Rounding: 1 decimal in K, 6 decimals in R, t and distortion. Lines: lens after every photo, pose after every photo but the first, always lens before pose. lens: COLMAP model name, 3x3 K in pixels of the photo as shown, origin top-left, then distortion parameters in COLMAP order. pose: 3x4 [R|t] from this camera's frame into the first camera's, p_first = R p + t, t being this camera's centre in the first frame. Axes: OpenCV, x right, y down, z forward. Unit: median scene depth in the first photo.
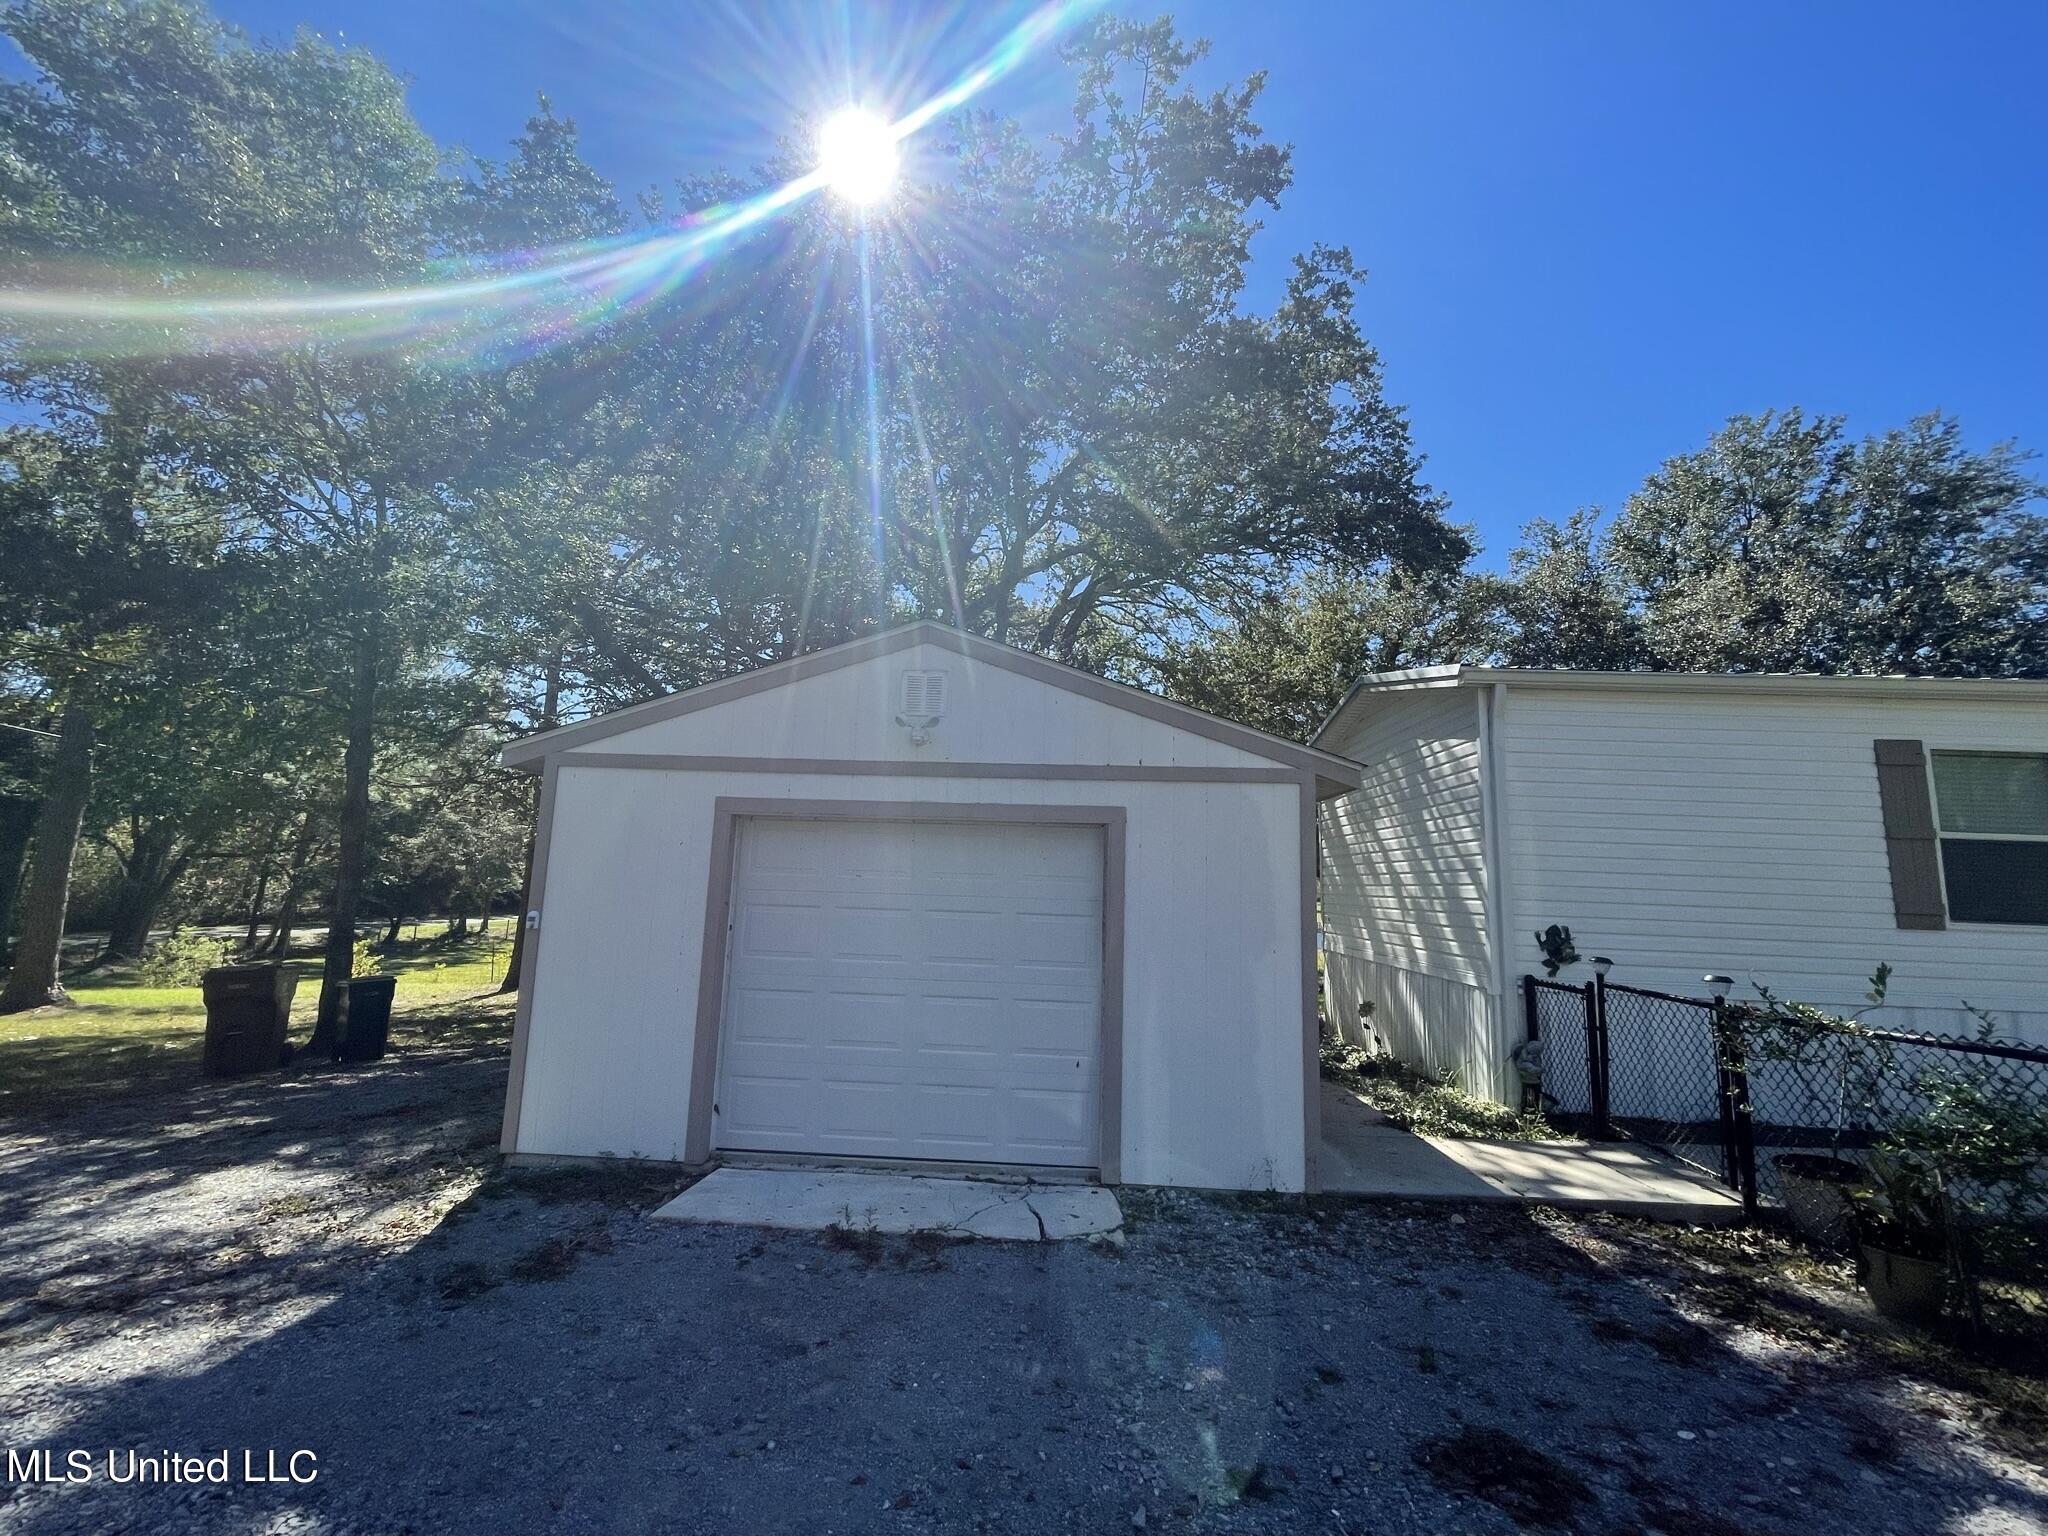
lens RADIAL K [[828.4, 0, 1024.0], [0, 828.4, 768.0], [0, 0, 1]] dist [0.000046, 0.000778]
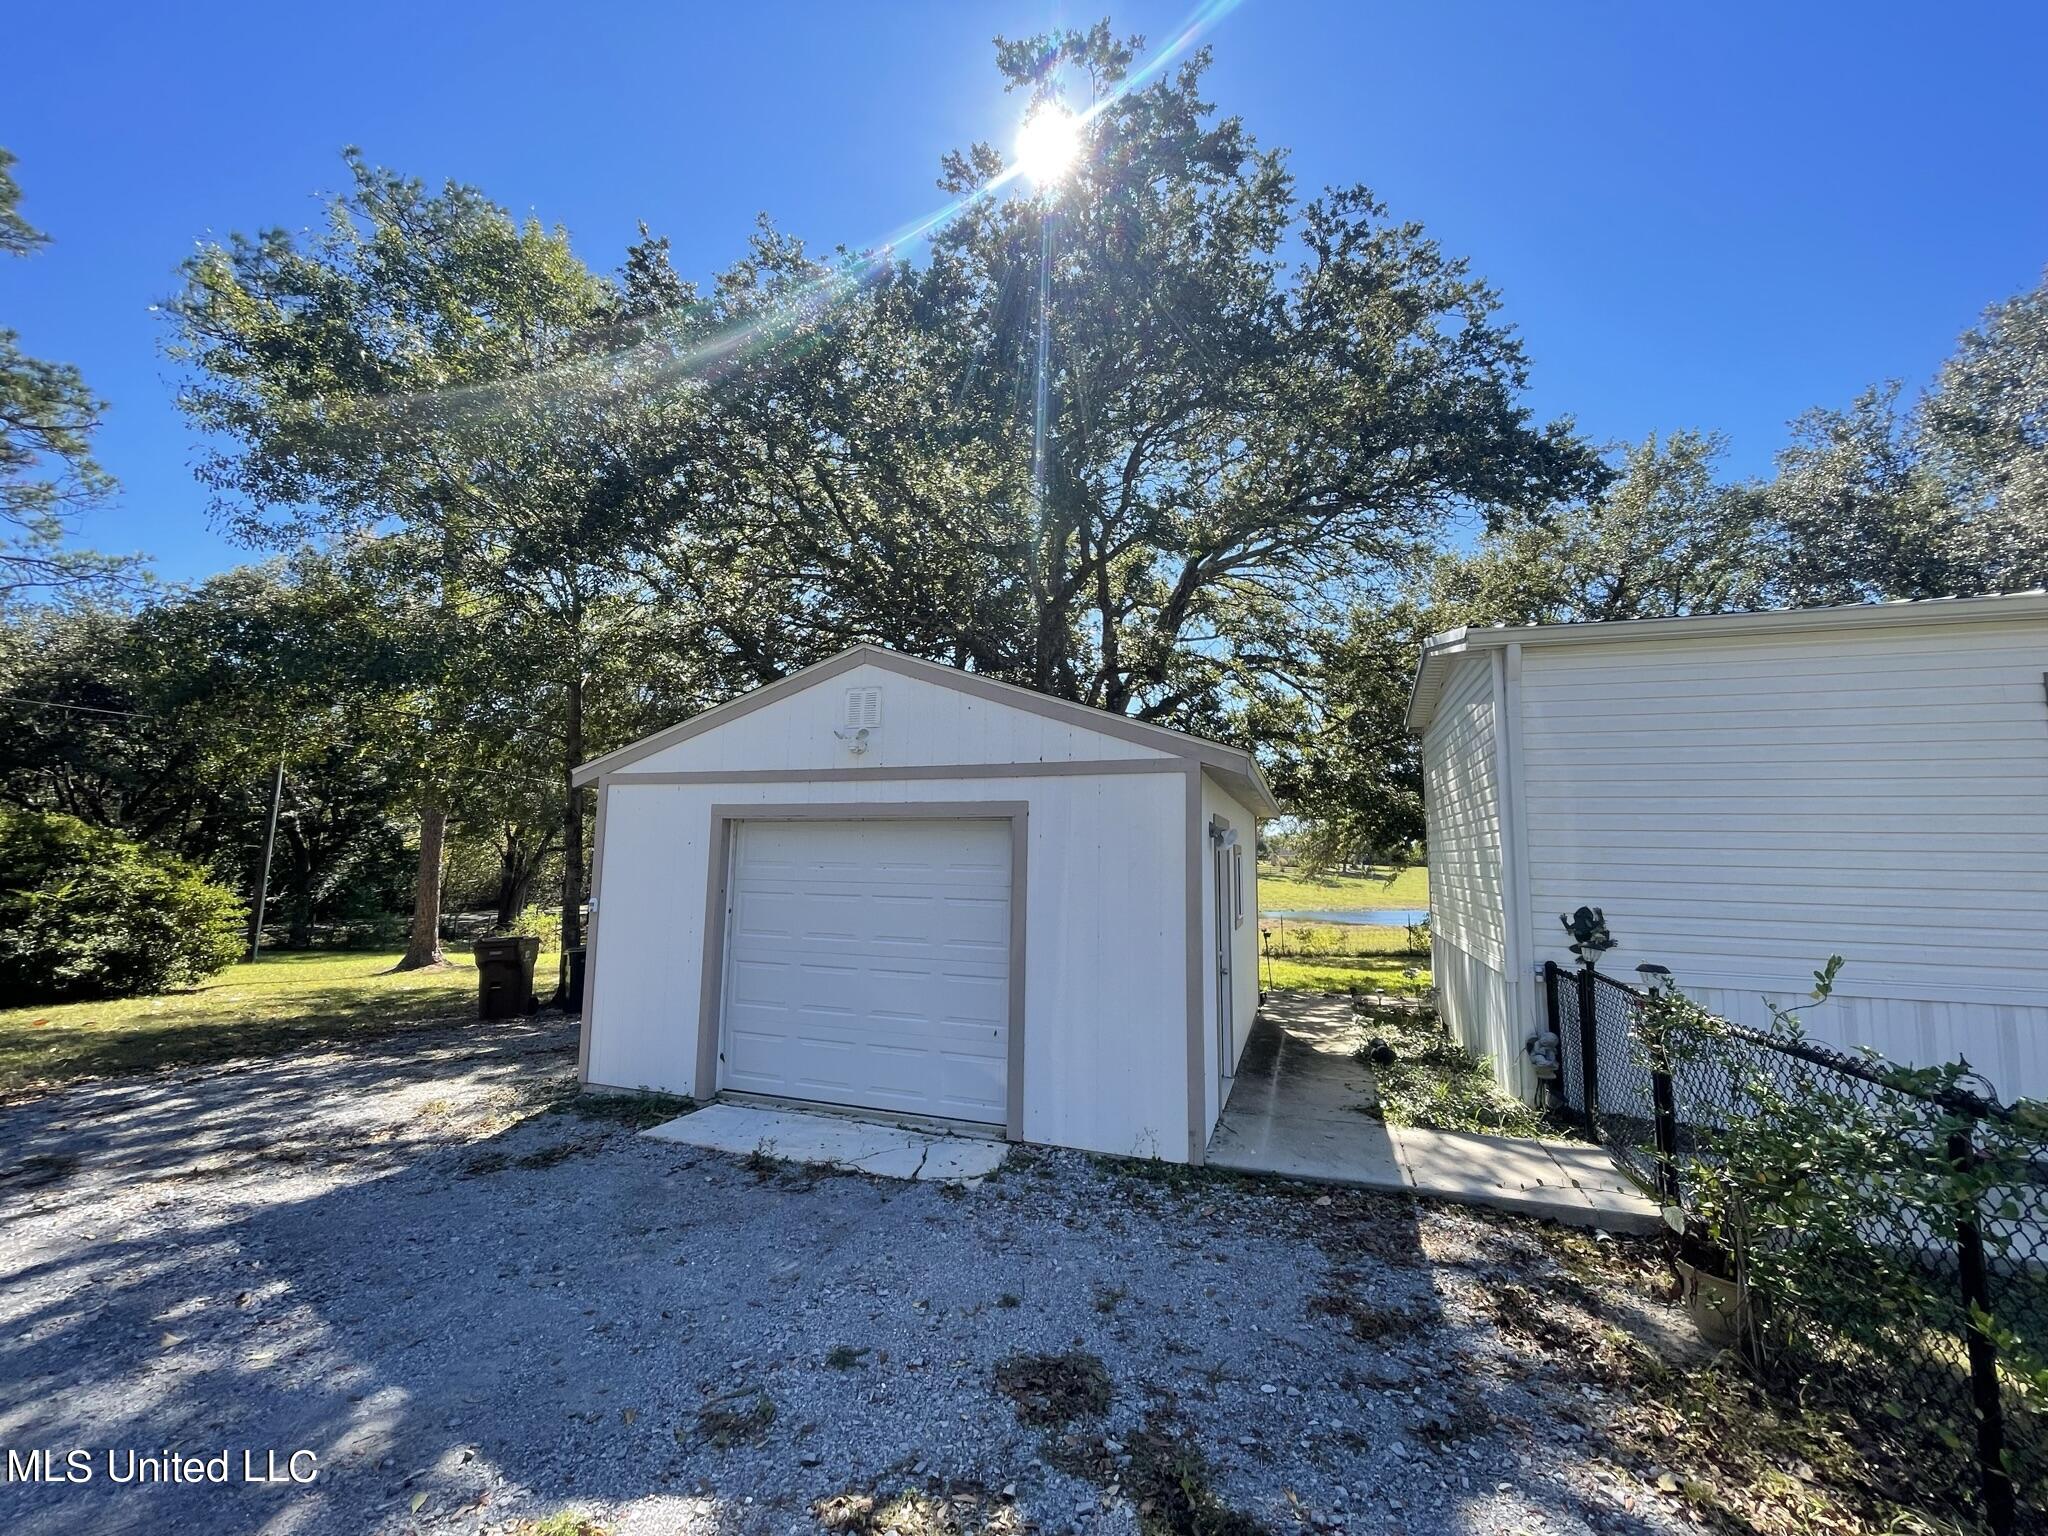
lens RADIAL K [[830.9, 0, 1024.0], [0, 830.9, 768.0], [0, 0, 1]] dist [-0.000958, -0.000100]
pose [[0.958066, -0.048069, -0.282487, 0.459548], [0.055577, 0.998281, 0.018620, -0.017597], [0.281106, -0.033539, 0.959090, -0.048630]]
